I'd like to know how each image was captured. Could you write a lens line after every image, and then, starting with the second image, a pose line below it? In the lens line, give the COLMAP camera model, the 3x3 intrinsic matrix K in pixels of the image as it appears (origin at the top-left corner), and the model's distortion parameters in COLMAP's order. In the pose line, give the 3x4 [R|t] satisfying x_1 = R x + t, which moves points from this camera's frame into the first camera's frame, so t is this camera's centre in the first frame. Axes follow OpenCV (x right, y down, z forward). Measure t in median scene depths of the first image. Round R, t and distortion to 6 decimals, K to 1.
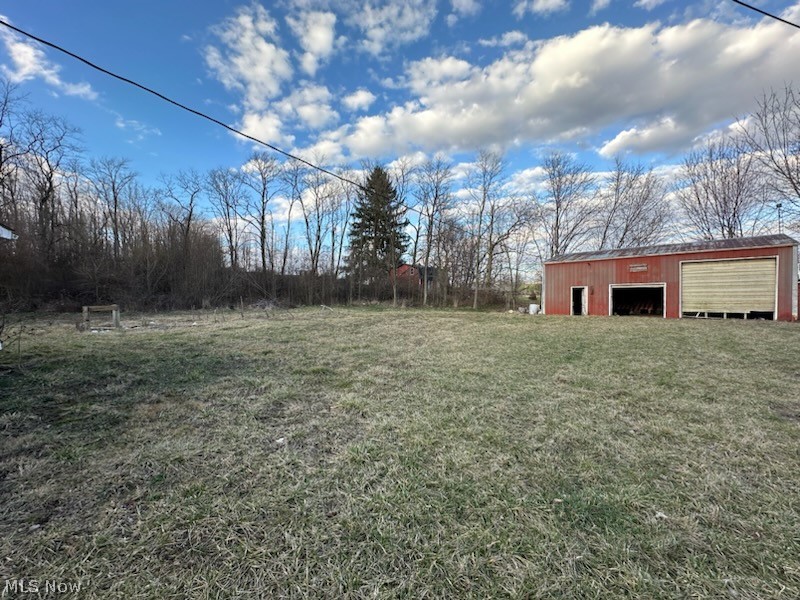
lens RADIAL K [[319.5, 0, 399.3], [0, 319.5, 299.7], [0, 0, 1]] dist [0.002057, 0.000183]
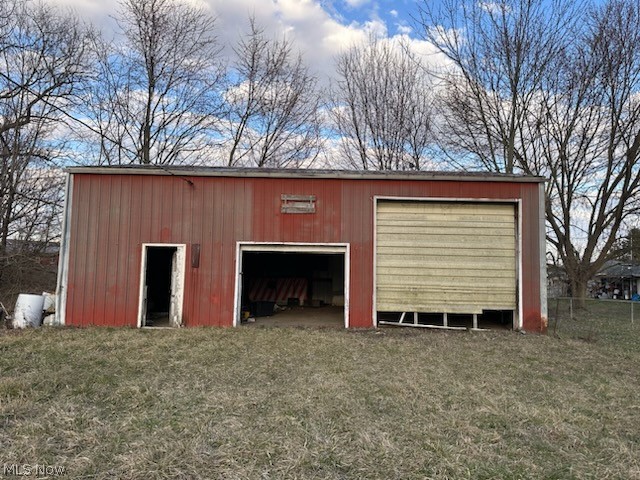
lens RADIAL K [[448.2, 0, 320.3], [0, 448.2, 239.0], [0, 0, 1]] dist [-0.011601, -0.004075]
pose [[0.727197, 0.057626, 0.684005, 0.403531], [-0.018215, 0.997739, -0.064692, -0.020039], [-0.686187, 0.034585, 0.726603, 0.602383]]
